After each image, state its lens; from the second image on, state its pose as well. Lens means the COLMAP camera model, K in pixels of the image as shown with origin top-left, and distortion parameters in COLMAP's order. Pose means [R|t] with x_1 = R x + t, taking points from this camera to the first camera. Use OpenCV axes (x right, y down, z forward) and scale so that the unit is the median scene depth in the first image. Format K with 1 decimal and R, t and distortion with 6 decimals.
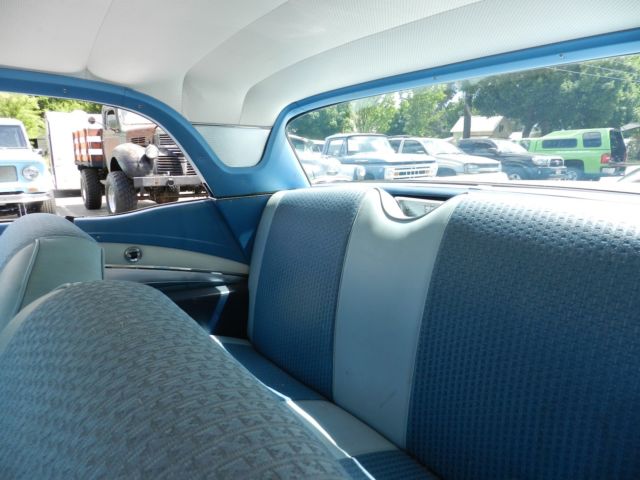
lens RADIAL K [[428.0, 0, 315.9], [0, 428.0, 241.6], [0, 0, 1]] dist [0.023800, -0.007528]
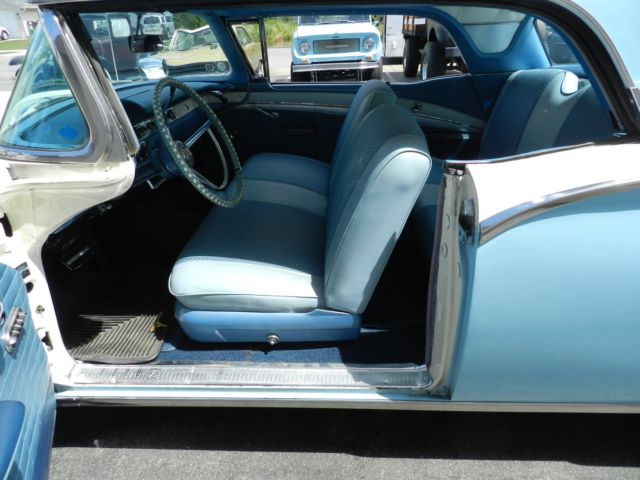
lens RADIAL K [[428.0, 0, 314.5], [0, 428.0, 243.4], [0, 0, 1]] dist [0.023800, -0.007528]
pose [[0.773251, 0.267325, -0.574997, 0.083884], [-0.092460, 0.944633, 0.314834, 0.008707], [0.627323, -0.190281, 0.755155, -0.141026]]
